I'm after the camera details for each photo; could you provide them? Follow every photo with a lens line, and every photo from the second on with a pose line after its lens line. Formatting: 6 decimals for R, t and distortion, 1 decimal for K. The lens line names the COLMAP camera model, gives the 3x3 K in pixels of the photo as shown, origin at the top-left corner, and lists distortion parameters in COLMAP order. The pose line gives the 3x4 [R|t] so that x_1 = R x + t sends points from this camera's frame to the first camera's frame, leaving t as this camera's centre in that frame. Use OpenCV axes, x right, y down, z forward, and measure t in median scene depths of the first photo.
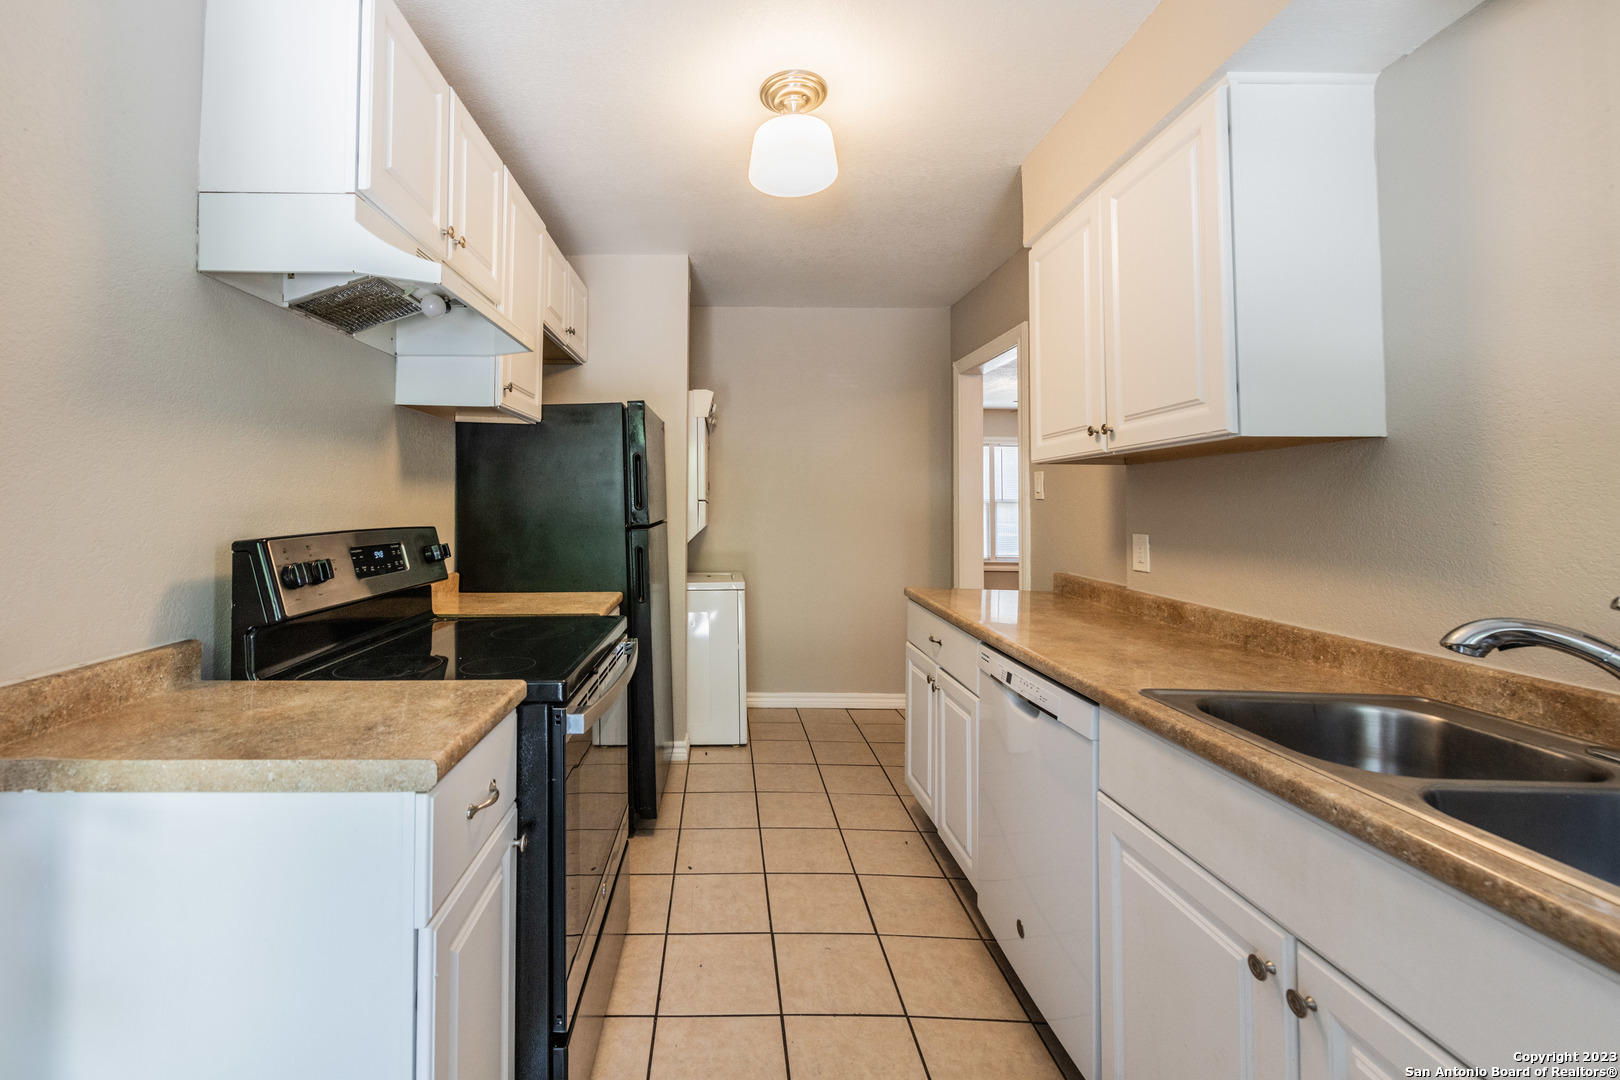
lens RADIAL K [[653.0, 0, 732.2], [0, 653.0, 482.2], [0, 0, 1]] dist [0.015625, -0.005899]
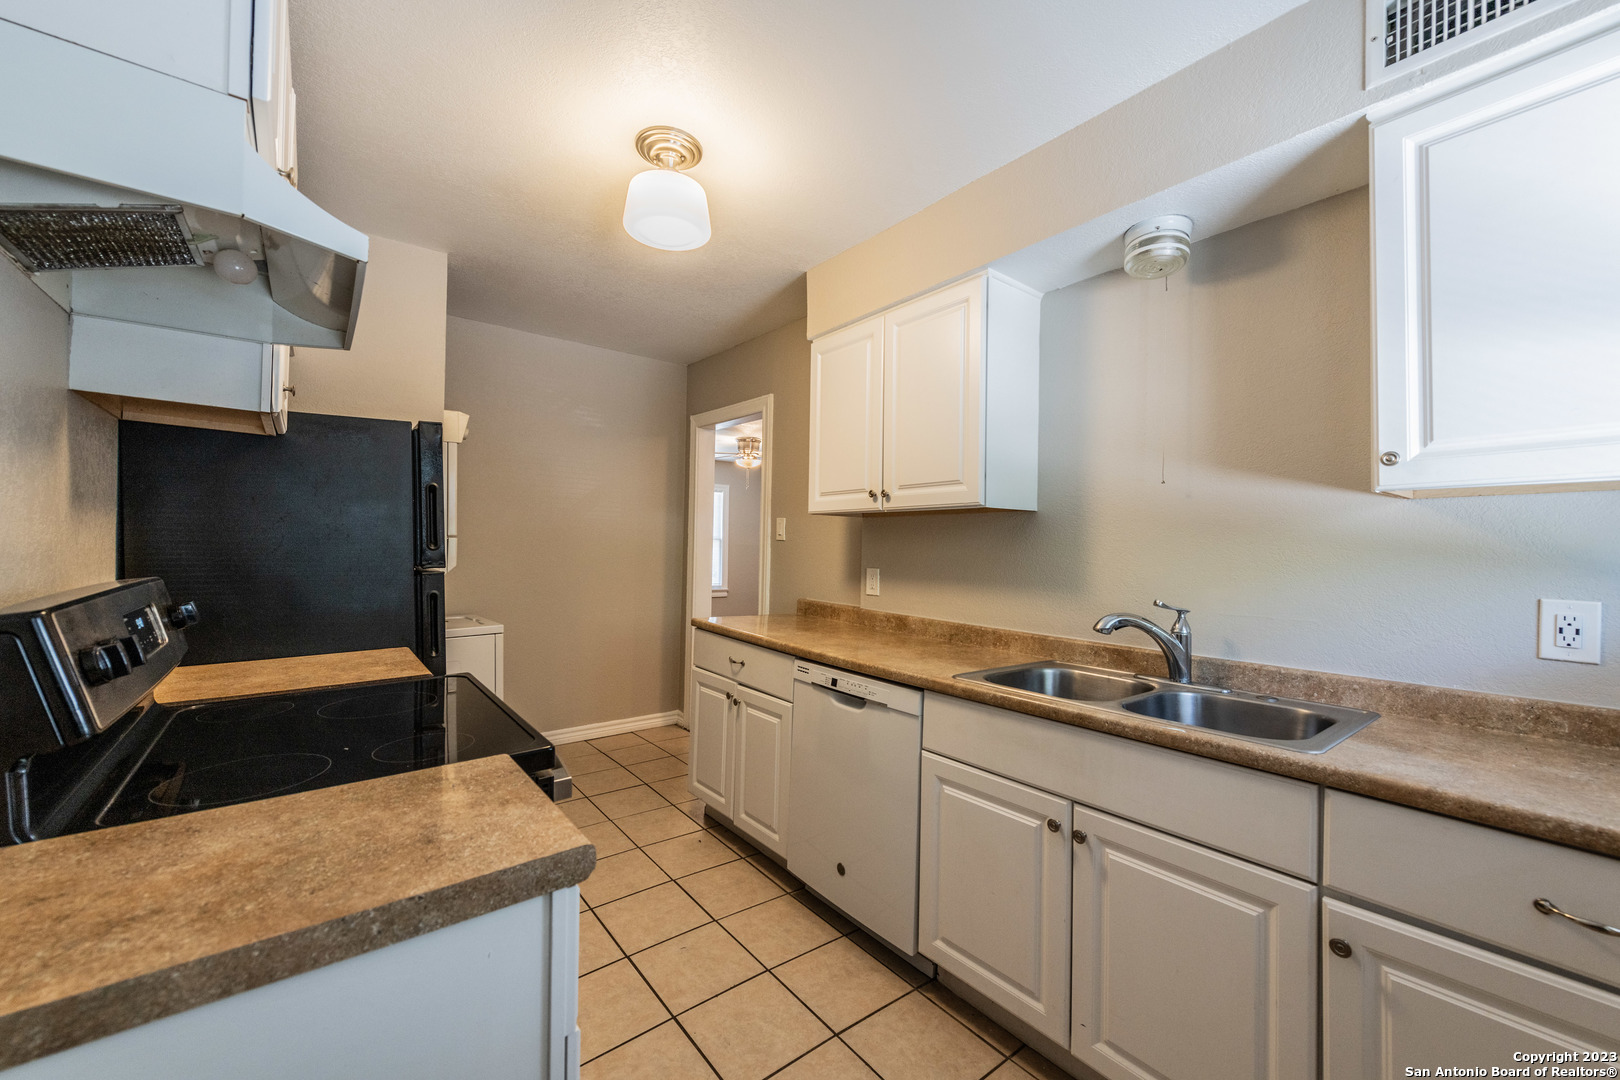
lens RADIAL K [[630.2, 0, 785.0], [0, 630.2, 536.4], [0, 0, 1]] dist [0.008783, -0.000369]
pose [[0.789570, 0.012317, 0.613537, -0.399825], [-0.033889, 0.999148, 0.023554, -0.015274], [-0.612724, -0.039390, 0.789315, 0.084079]]
